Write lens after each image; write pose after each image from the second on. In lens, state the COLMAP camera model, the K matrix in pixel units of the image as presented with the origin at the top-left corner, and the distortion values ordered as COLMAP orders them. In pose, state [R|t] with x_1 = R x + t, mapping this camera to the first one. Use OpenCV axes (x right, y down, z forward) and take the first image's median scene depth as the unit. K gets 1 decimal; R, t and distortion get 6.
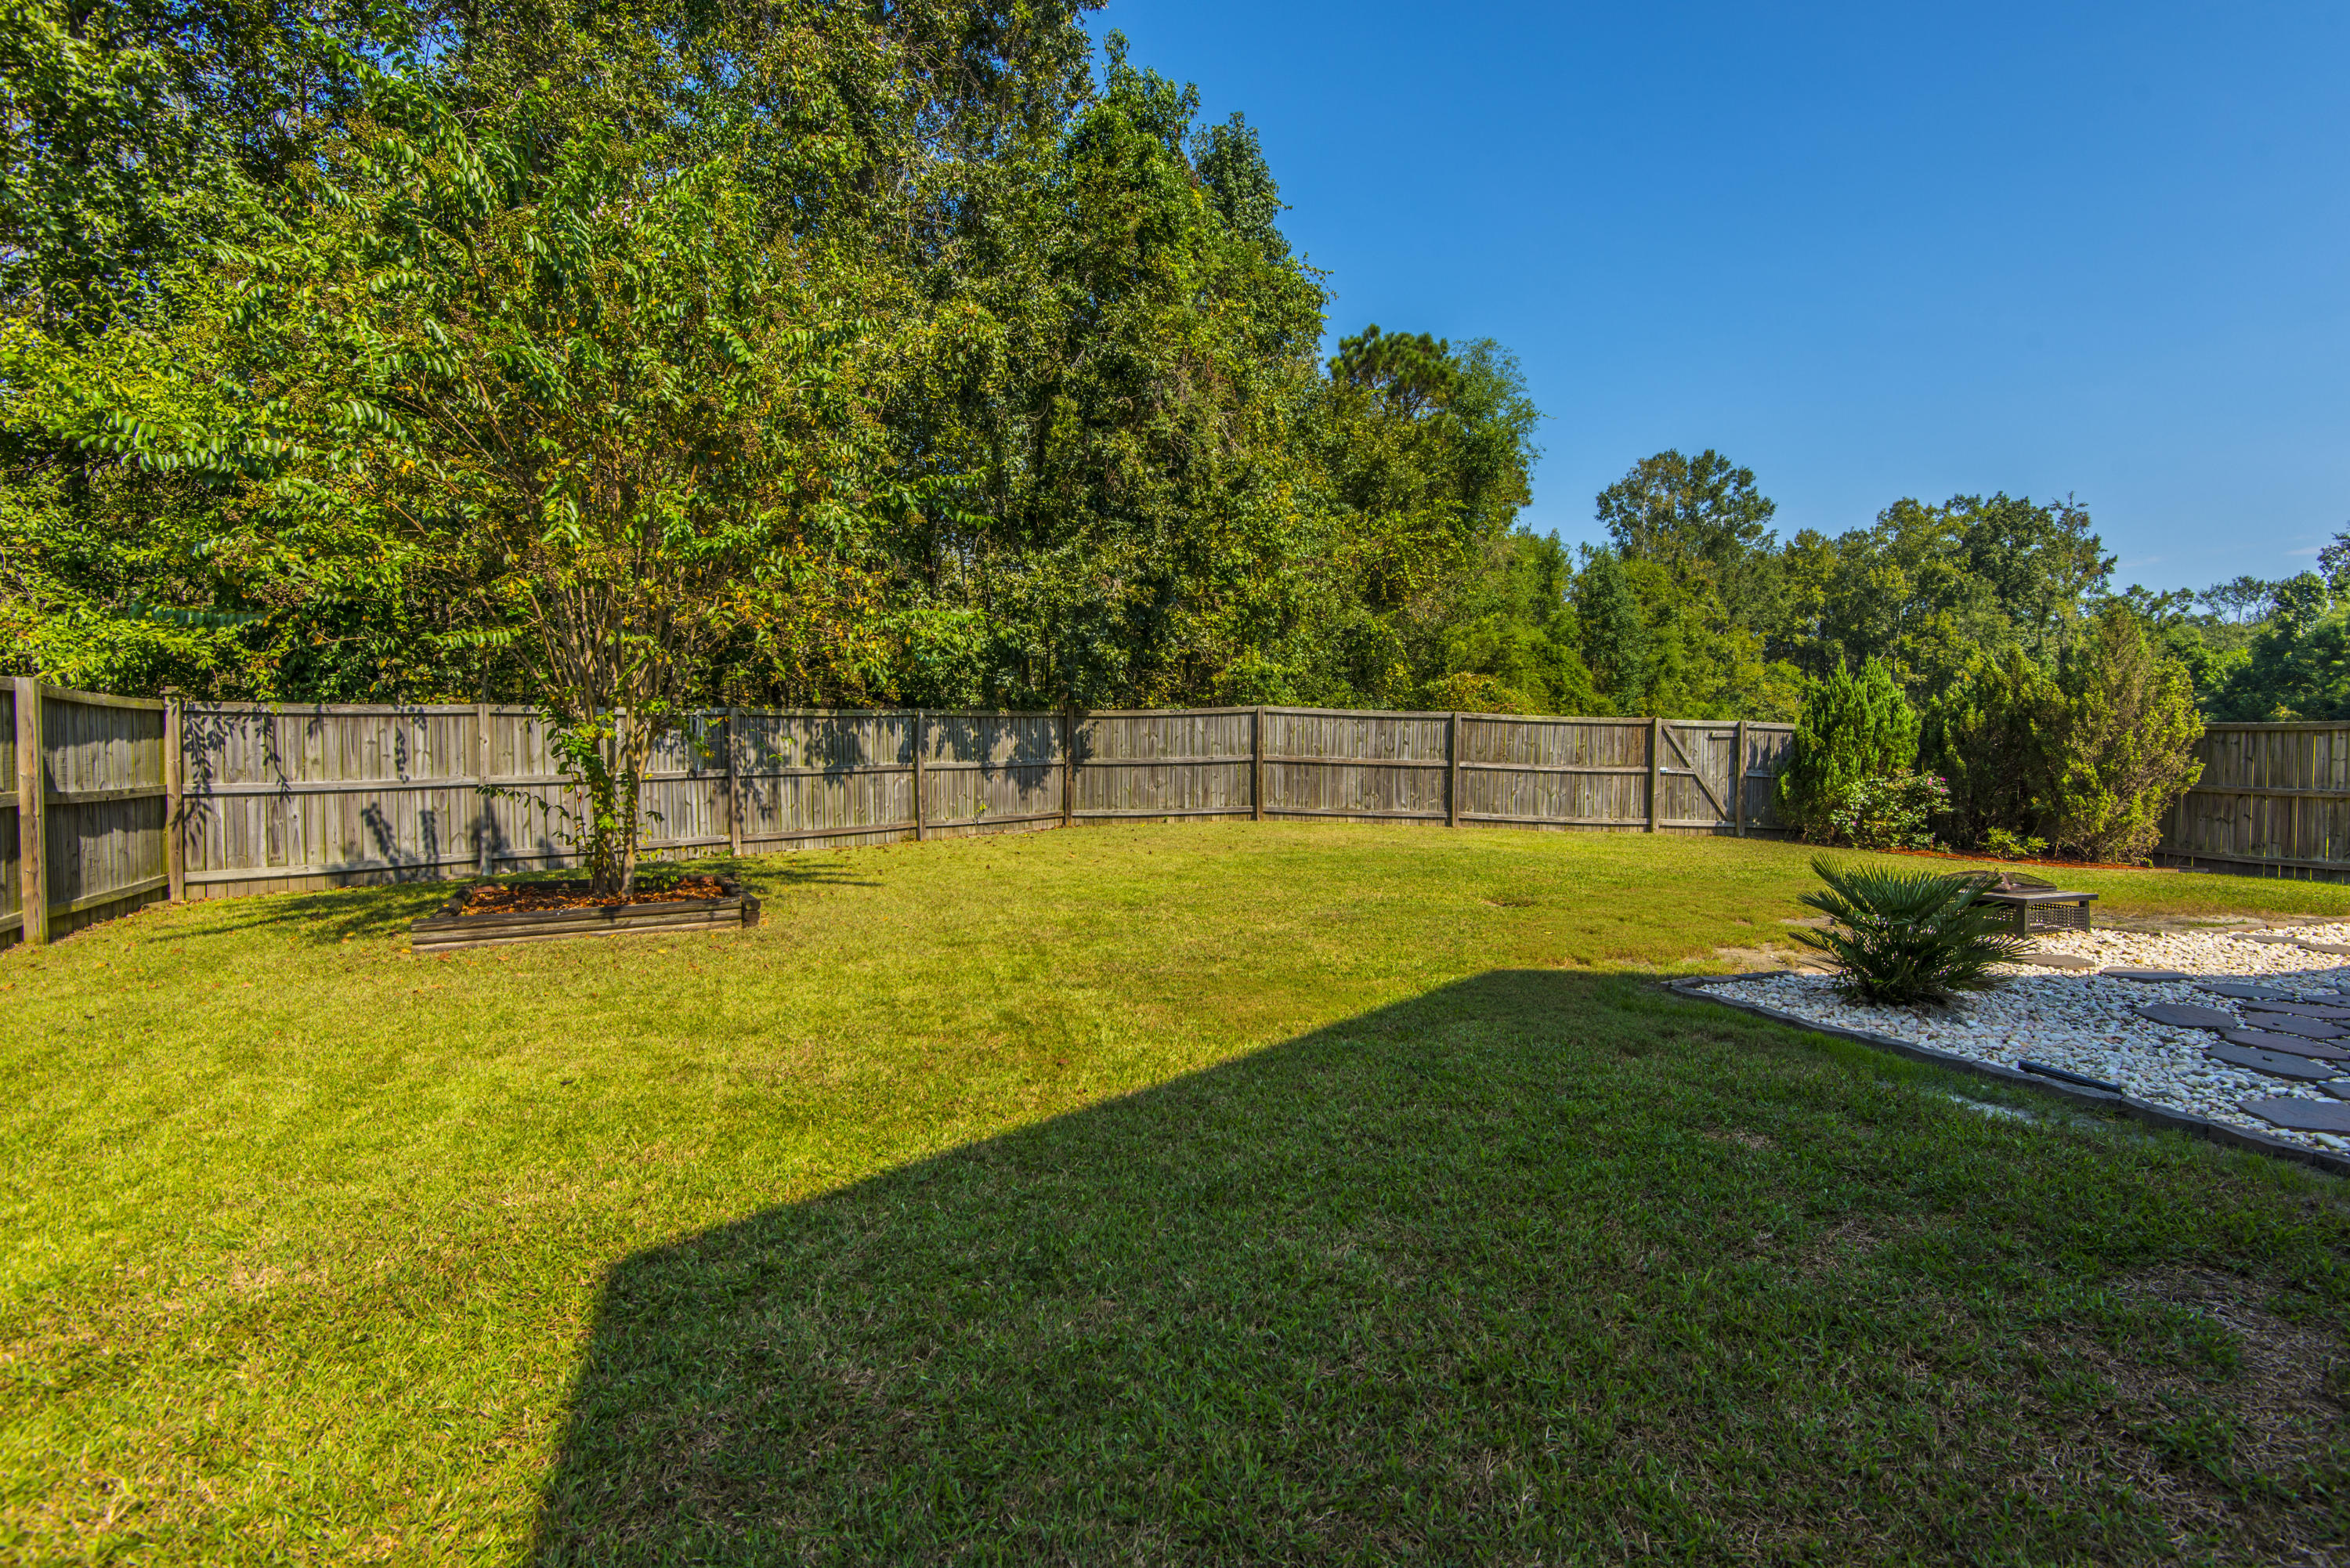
lens RADIAL K [[1059.4, 0, 1178.1], [0, 1059.4, 779.4], [0, 0, 1]] dist [0.031289, -0.017312]
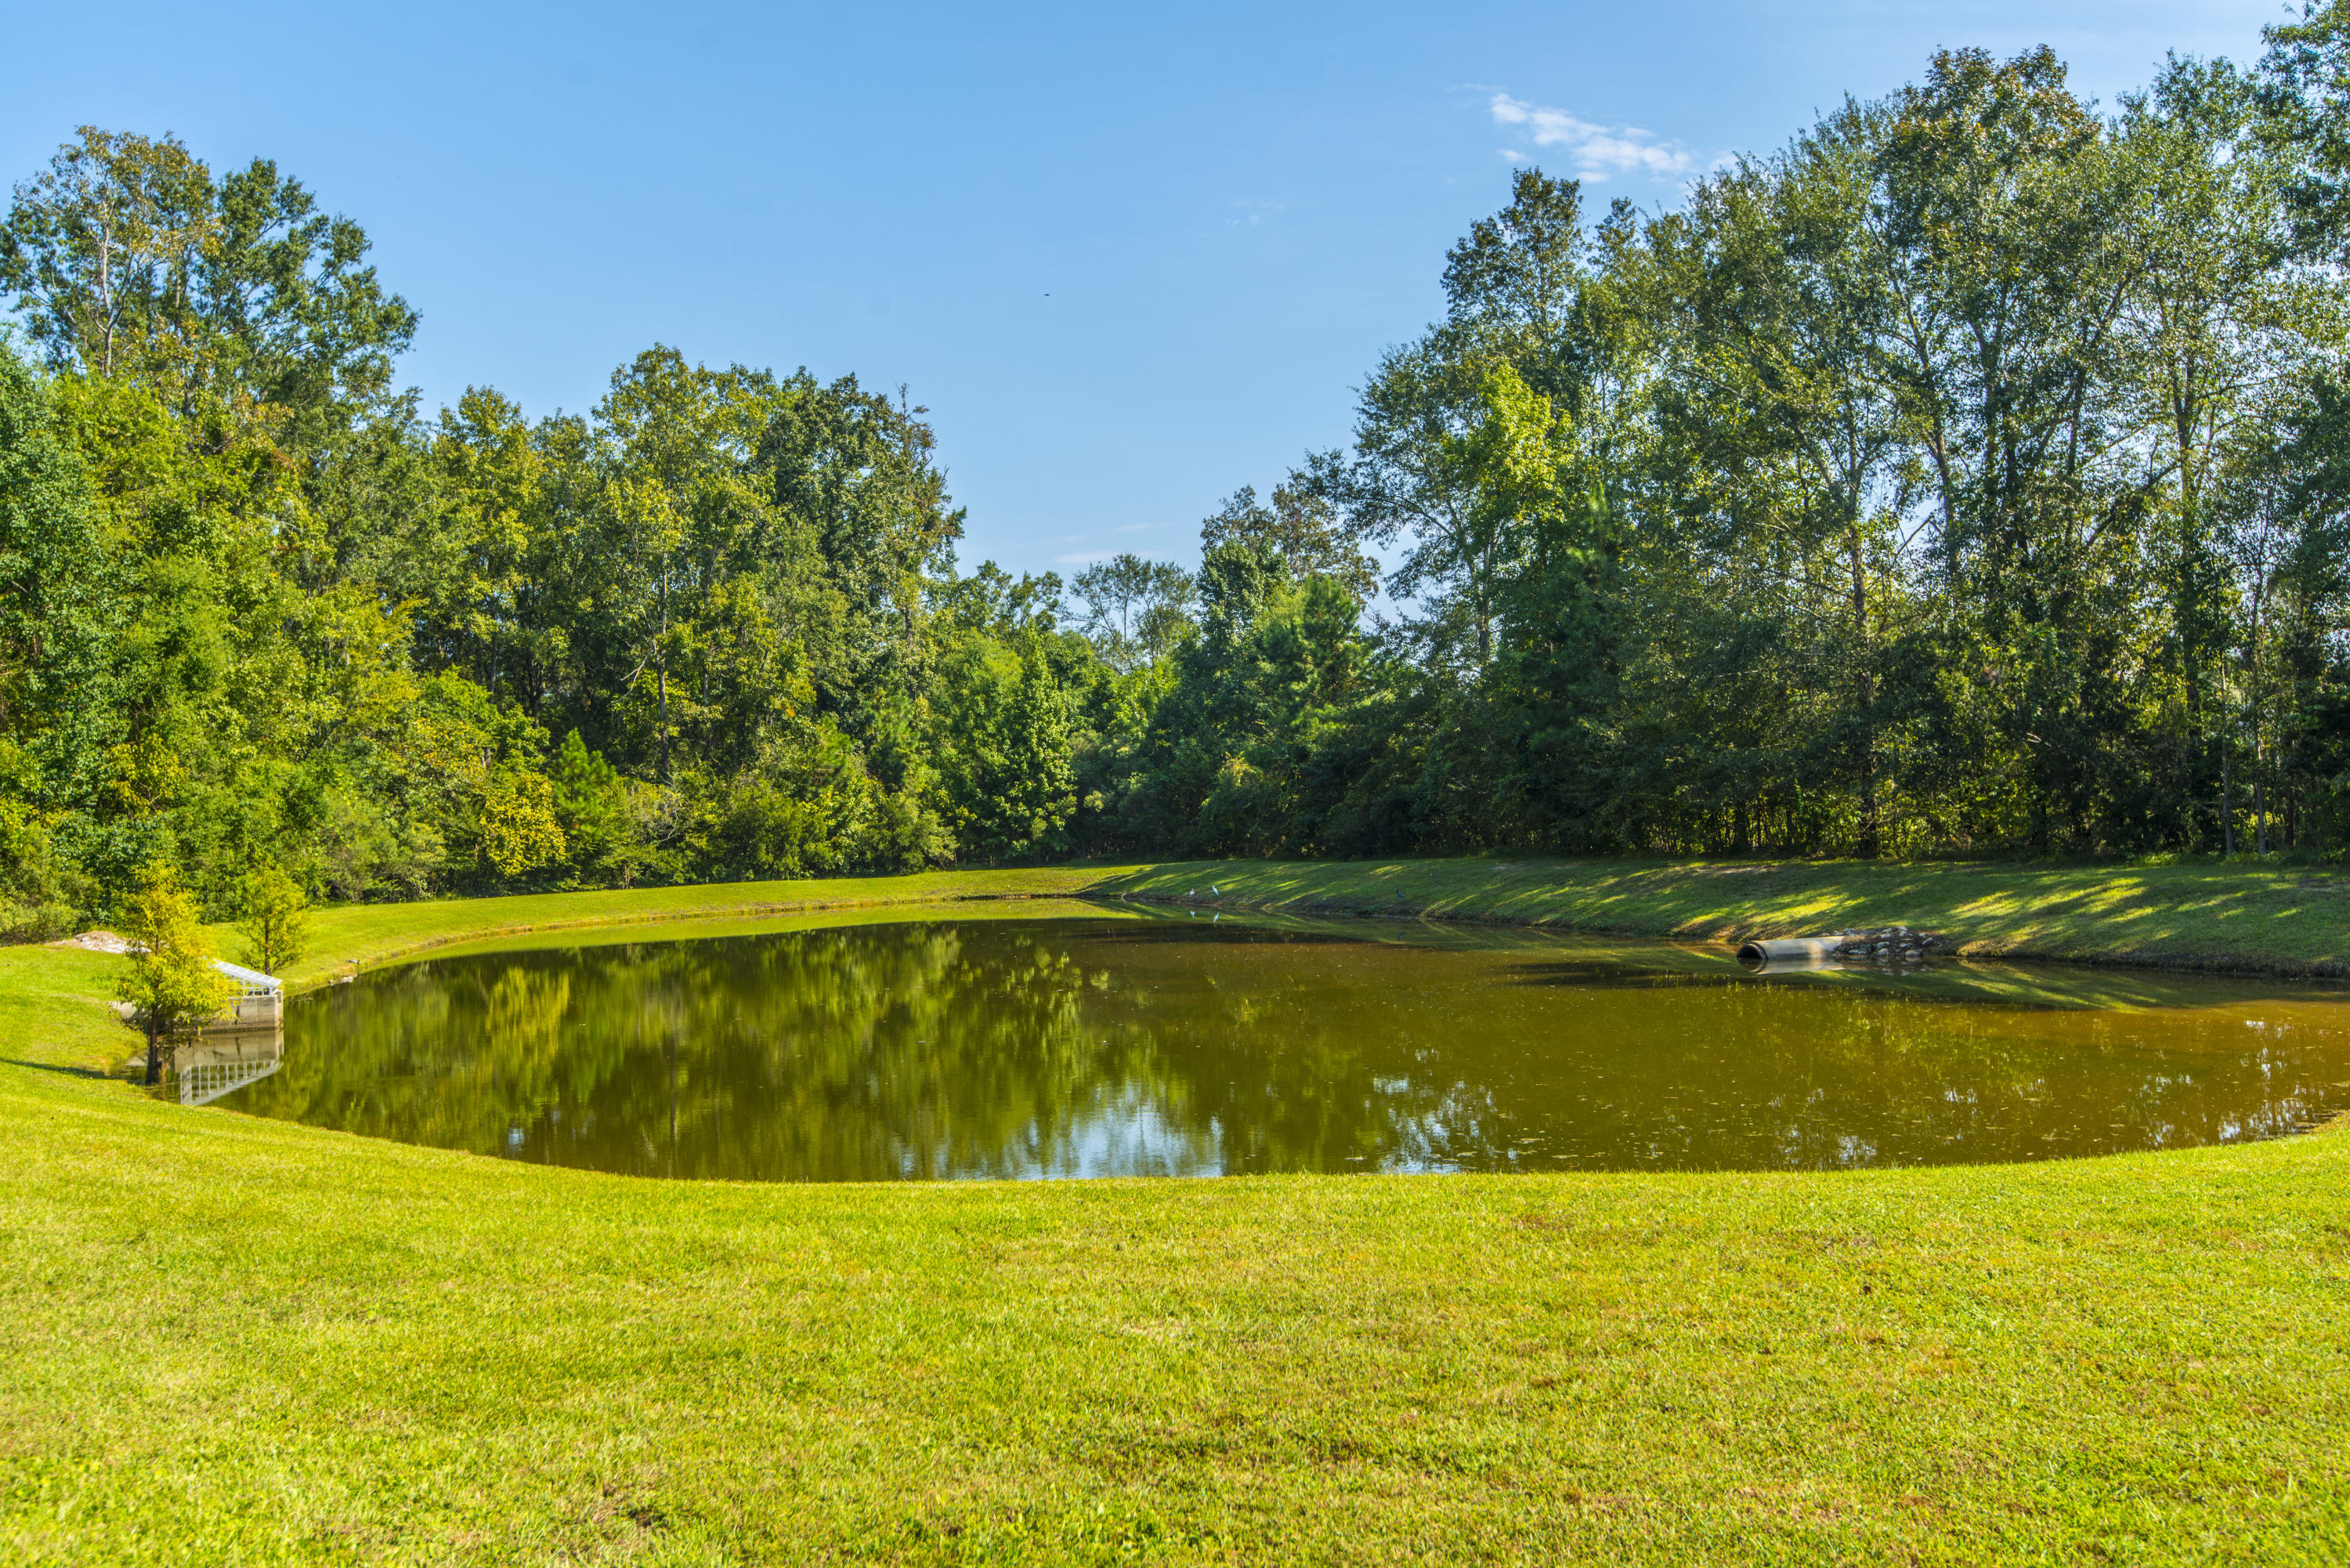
lens RADIAL K [[2197.2, 0, 1200.0], [0, 2197.2, 773.0], [0, 0, 1]] dist [0.006137, 0.000000]
pose [[0.658503, -0.013805, 0.752452, 0.508493], [0.072564, 0.996338, -0.045224, -0.033159], [-0.749072, 0.084381, 0.657093, 1.048124]]
